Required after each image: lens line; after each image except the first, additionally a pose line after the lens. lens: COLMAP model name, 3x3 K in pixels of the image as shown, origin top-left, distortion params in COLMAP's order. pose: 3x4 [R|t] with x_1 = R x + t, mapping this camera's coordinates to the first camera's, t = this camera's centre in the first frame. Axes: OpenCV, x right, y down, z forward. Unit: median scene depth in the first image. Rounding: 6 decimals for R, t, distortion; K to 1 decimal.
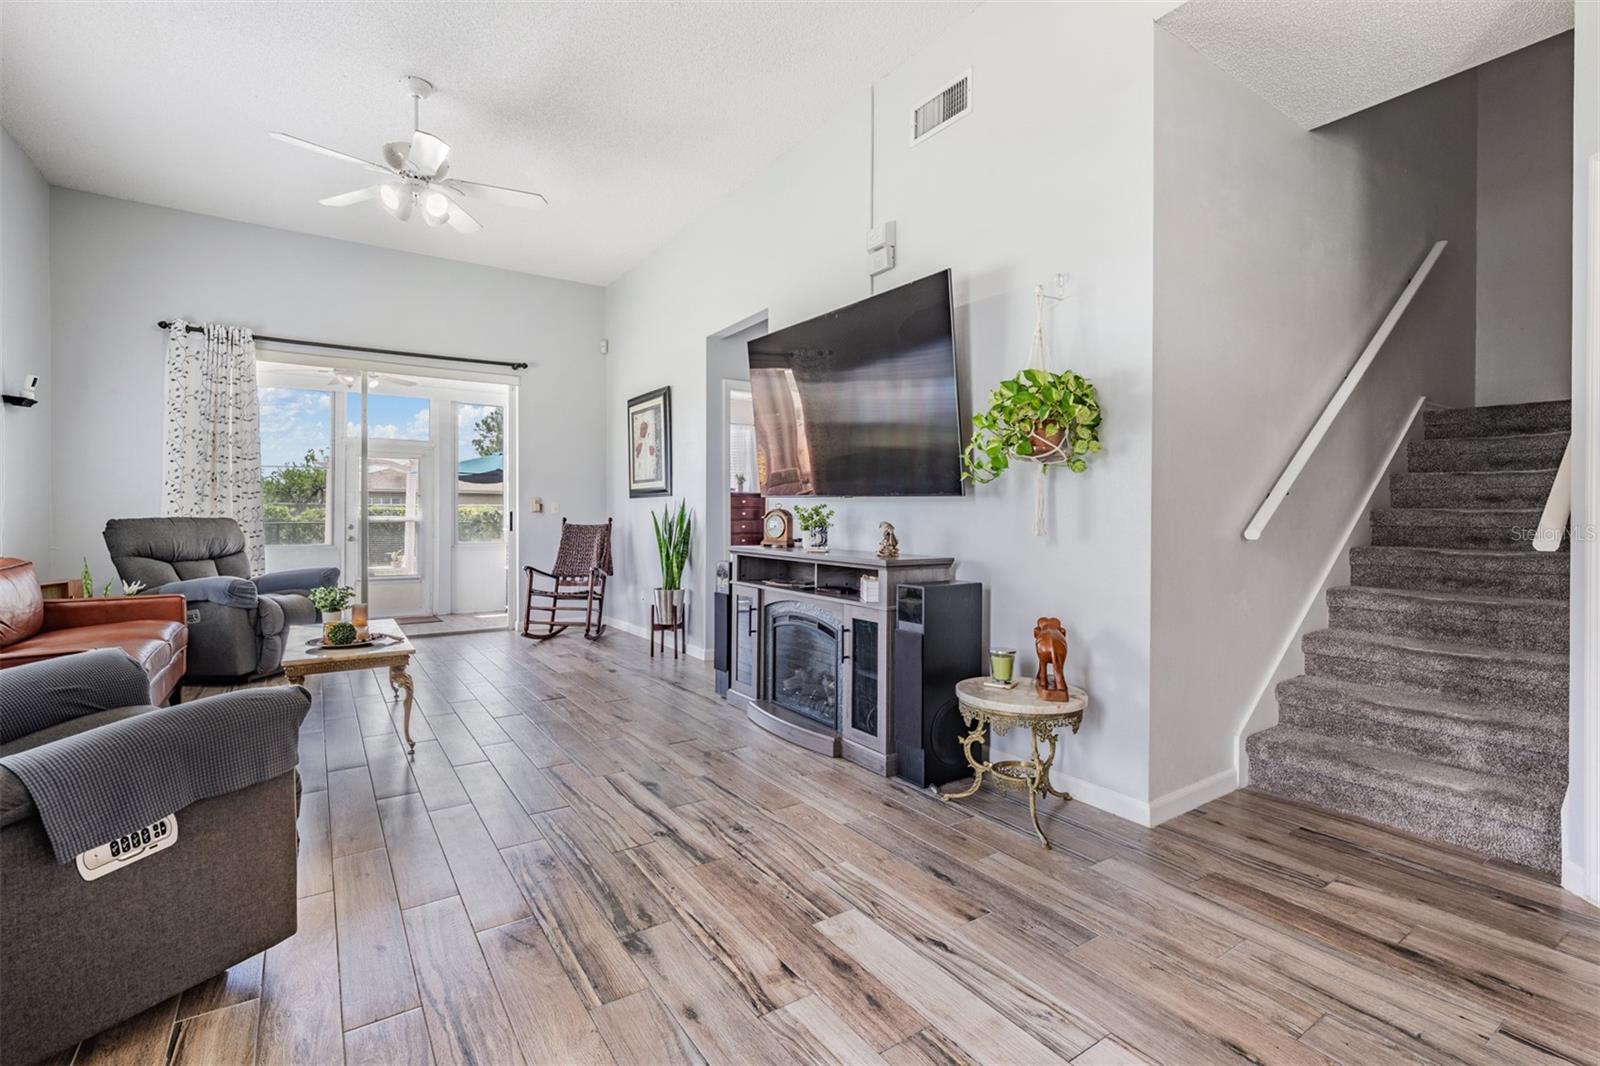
lens RADIAL K [[735.5, 0, 810.6], [0, 735.5, 516.5], [0, 0, 1]] dist [0.000329, -0.000781]
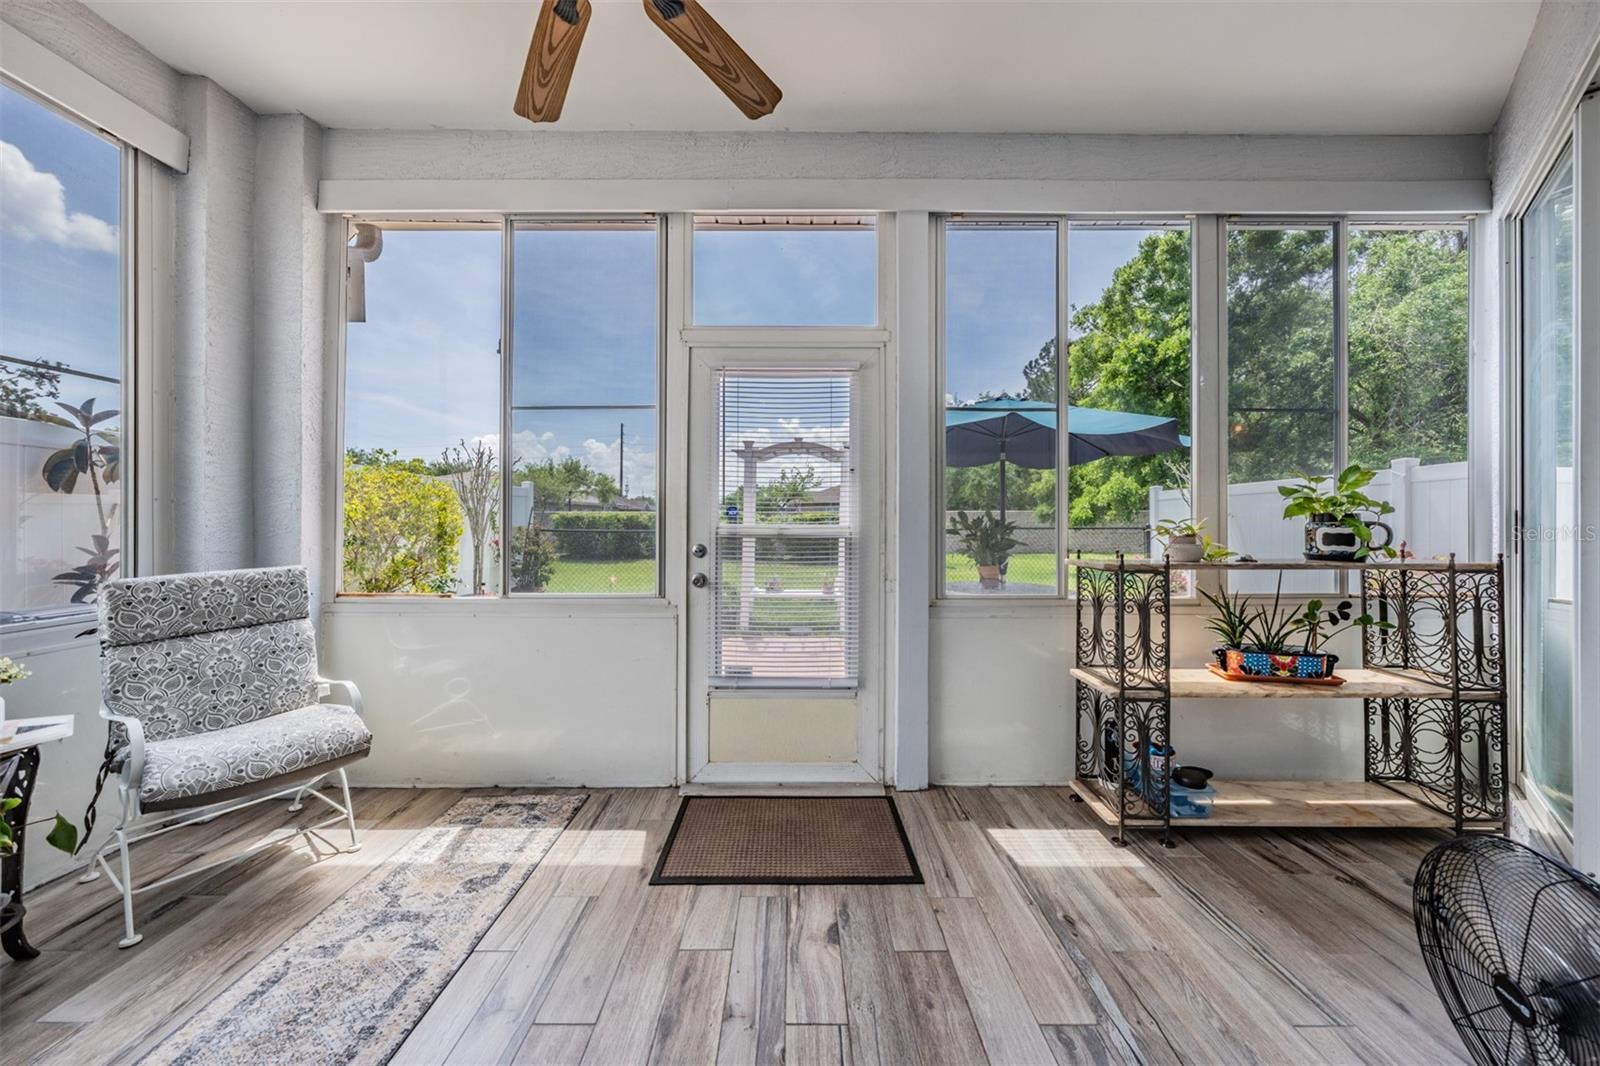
lens RADIAL K [[552.0, 0, 788.2], [0, 552.0, 521.0], [0, 0, 1]] dist [-0.006677, -0.000518]
pose [[0.817893, -0.008235, -0.575311, -0.600552], [0.004989, 0.999961, -0.007221, -0.000026], [0.575349, 0.003035, 0.817903, 1.136940]]
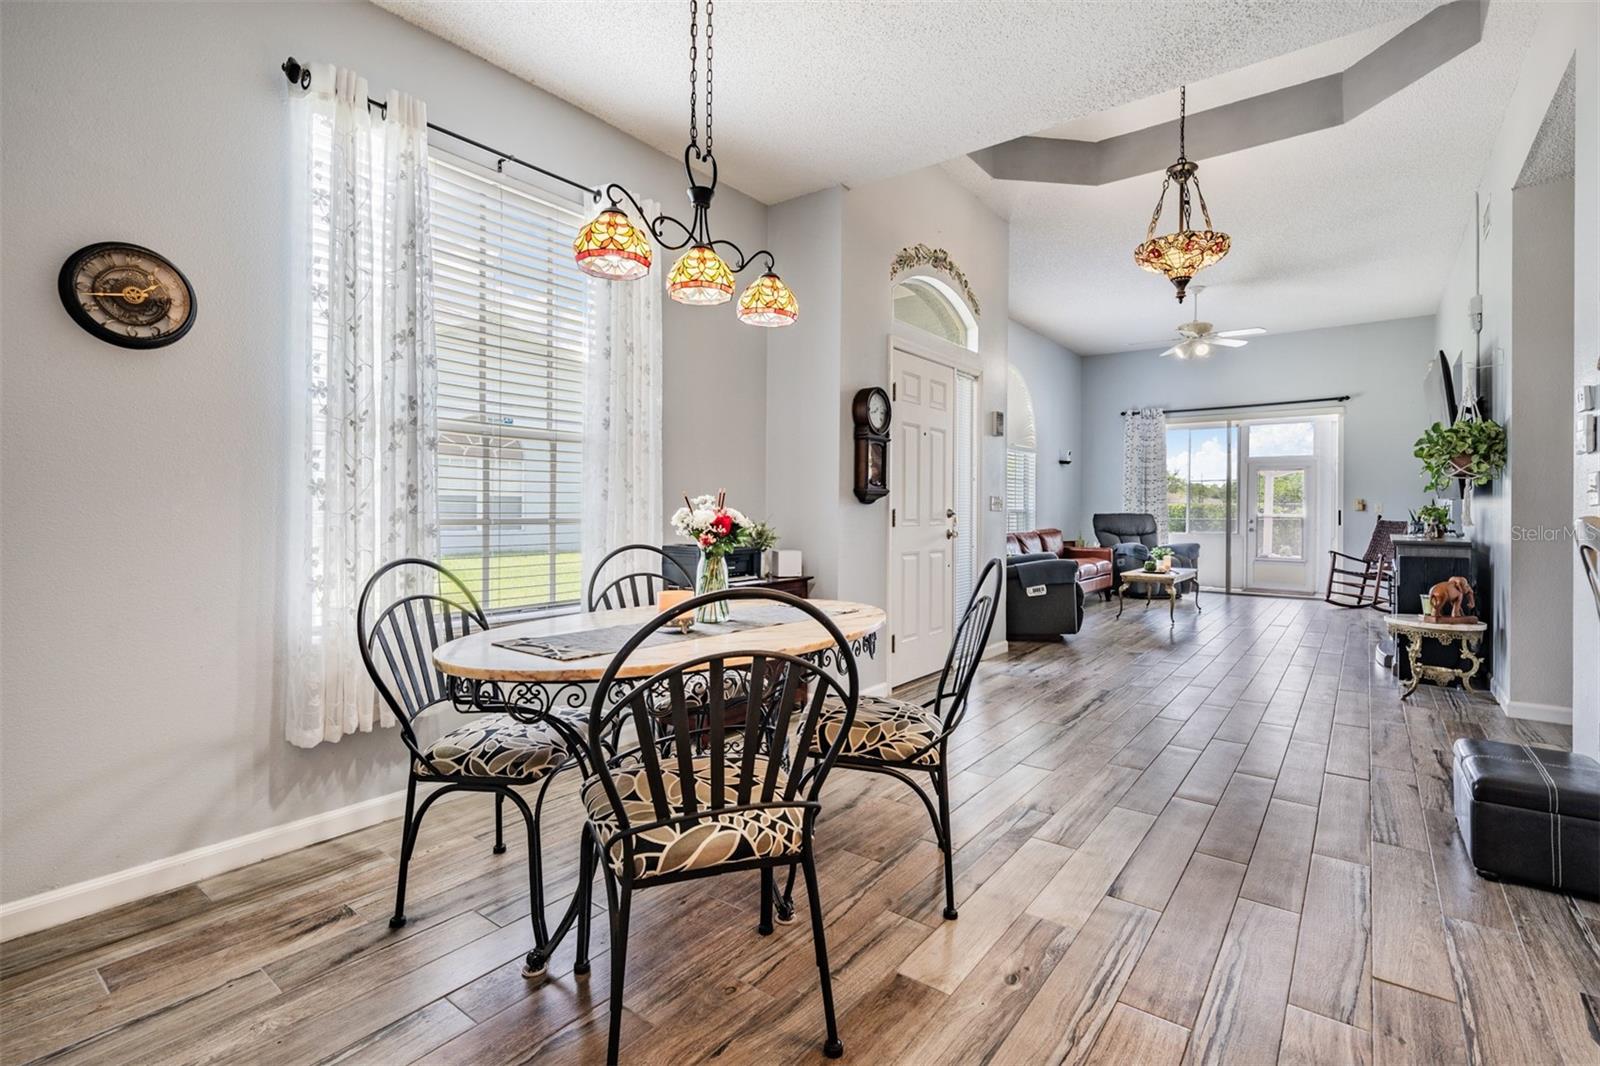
lens RADIAL K [[735.5, 0, 783.1], [0, 735.5, 510.4], [0, 0, 1]] dist [0.000329, -0.000781]
pose [[0.297844, -0.001820, -0.954613, 0.660671], [-0.008108, 0.999957, -0.004436, 0.008601], [0.954580, 0.009061, 0.297817, -0.403050]]
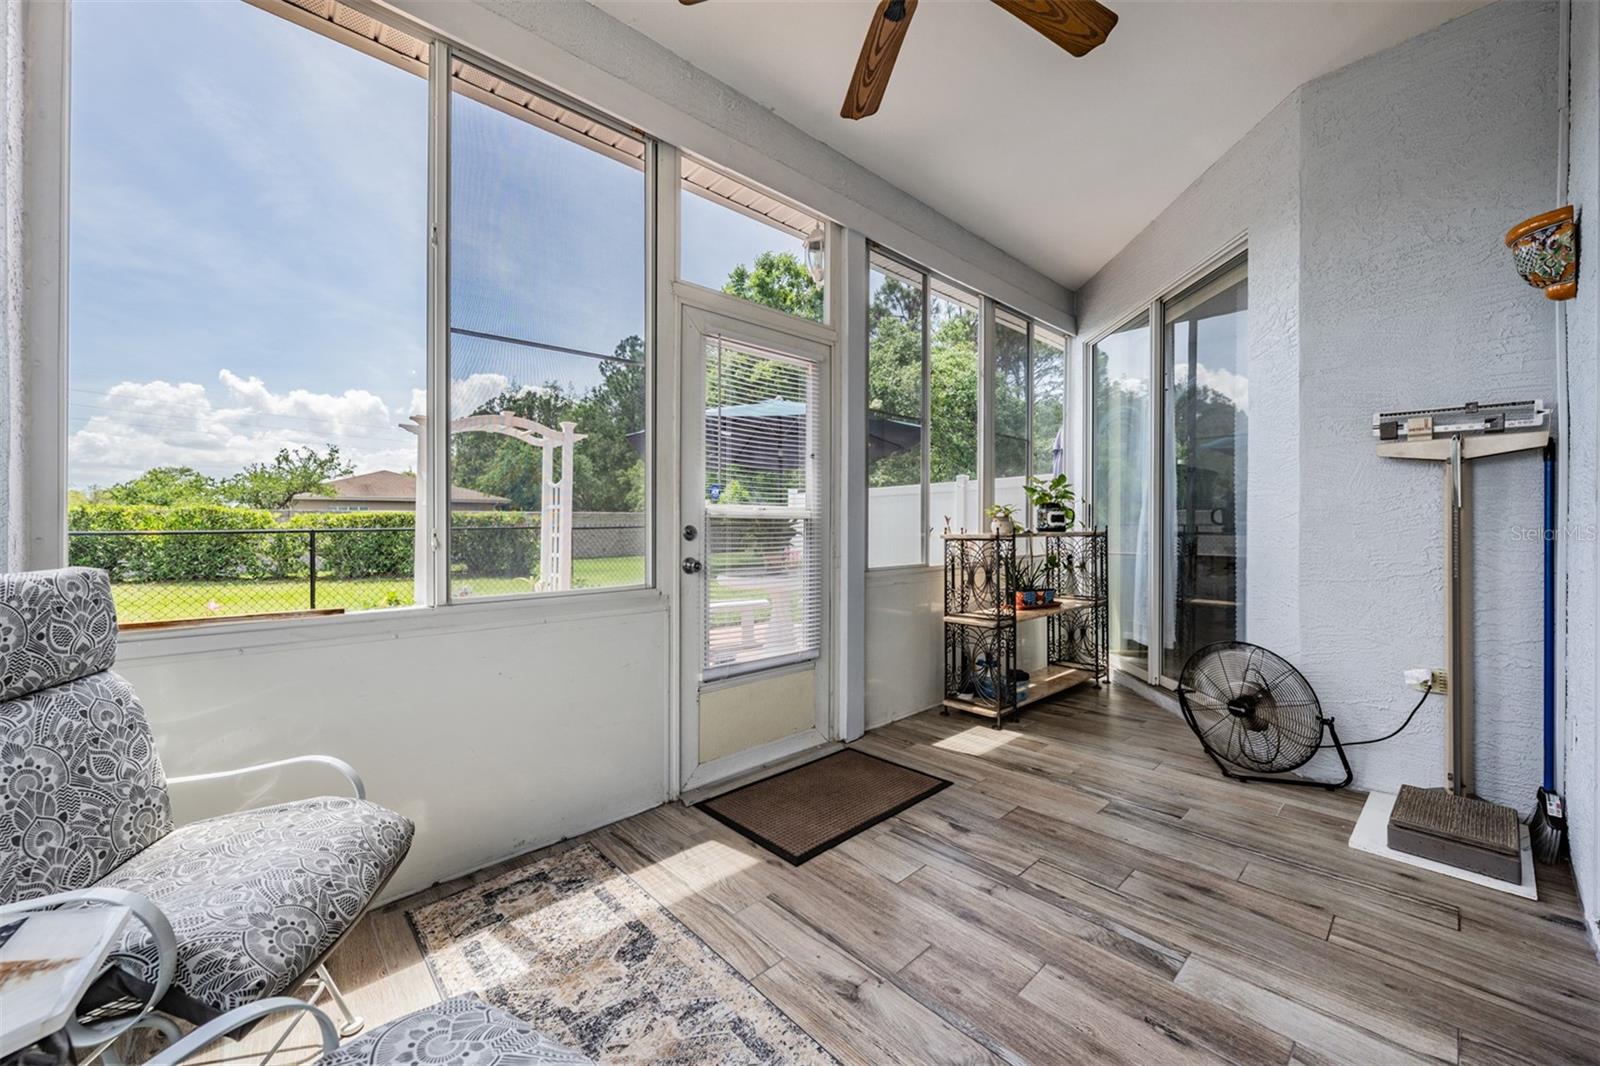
lens RADIAL K [[616.7, 0, 775.7], [0, 616.7, 531.5], [0, 0, 1]] dist [-0.008499, 0.000470]
pose [[0.991818, -0.013706, 0.126922, -0.902913], [0.012937, 0.999893, 0.006879, 0.017021], [-0.127002, -0.005181, 0.991889, 1.011906]]
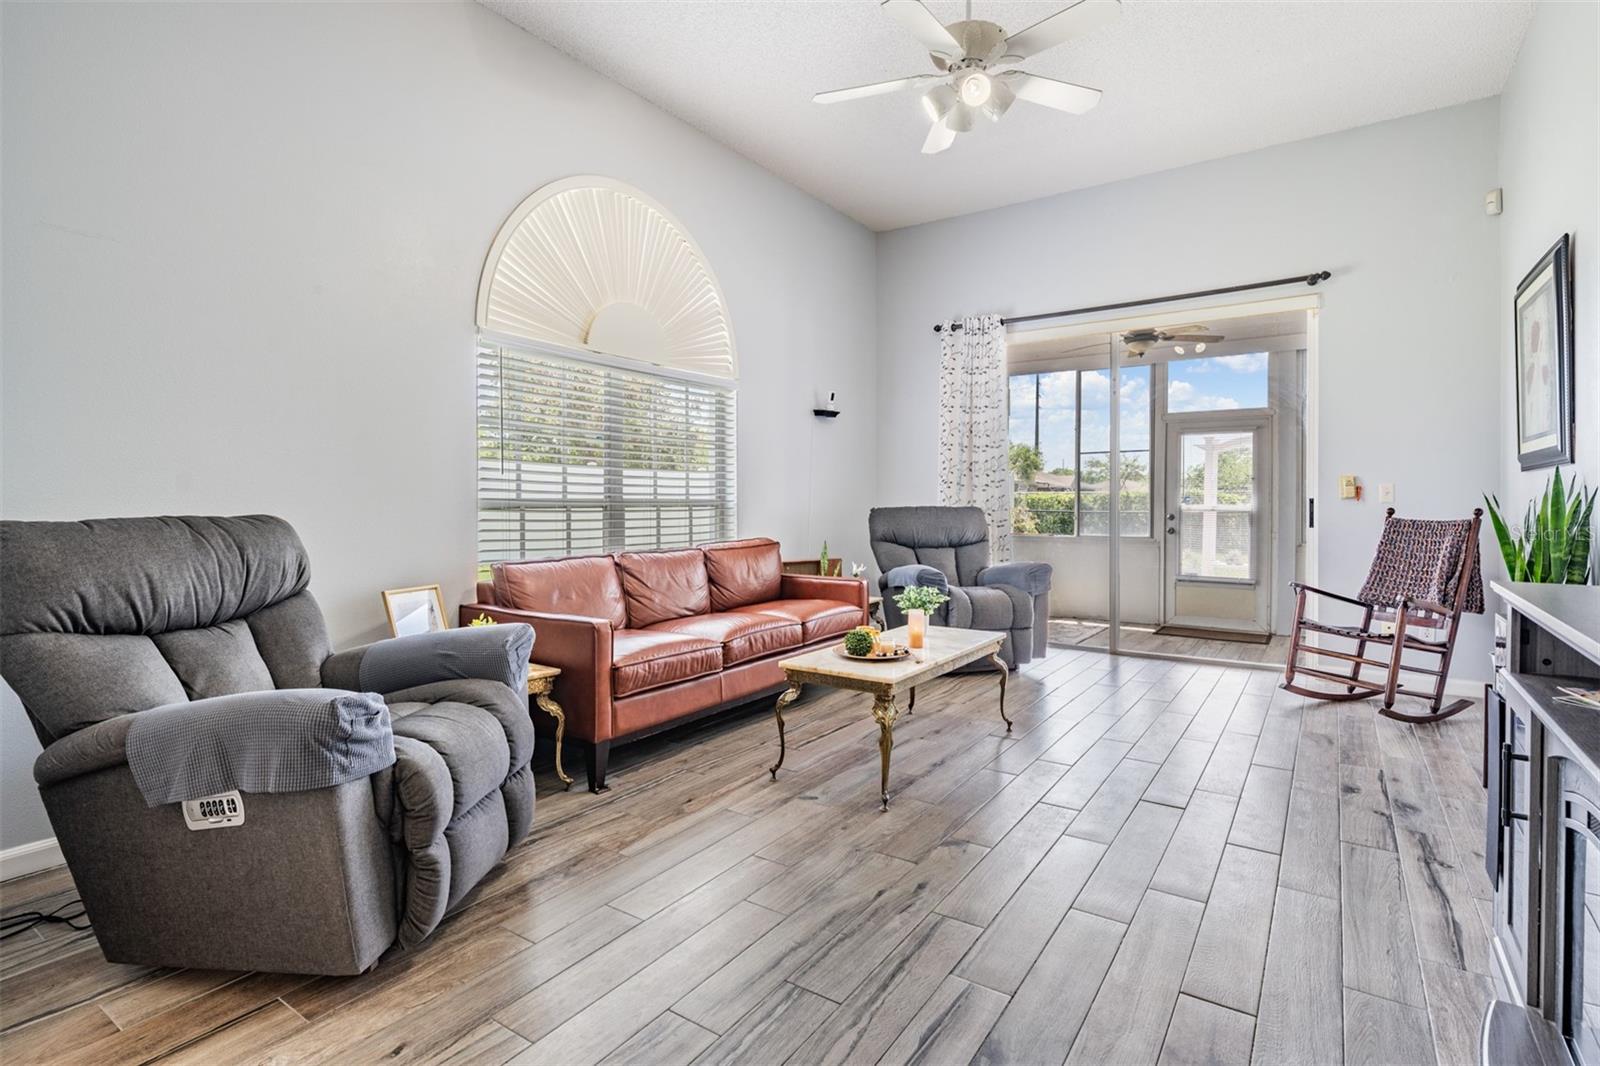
lens RADIAL K [[782.3, 0, 778.3], [0, 782.3, 504.8], [0, 0, 1]] dist [0.002807, 0.001453]
pose [[0.346534, 0.000578, -0.938037, 0.114860], [-0.001057, 0.999999, 0.000226, -0.000865], [0.938037, 0.000913, 0.346535, 0.358959]]
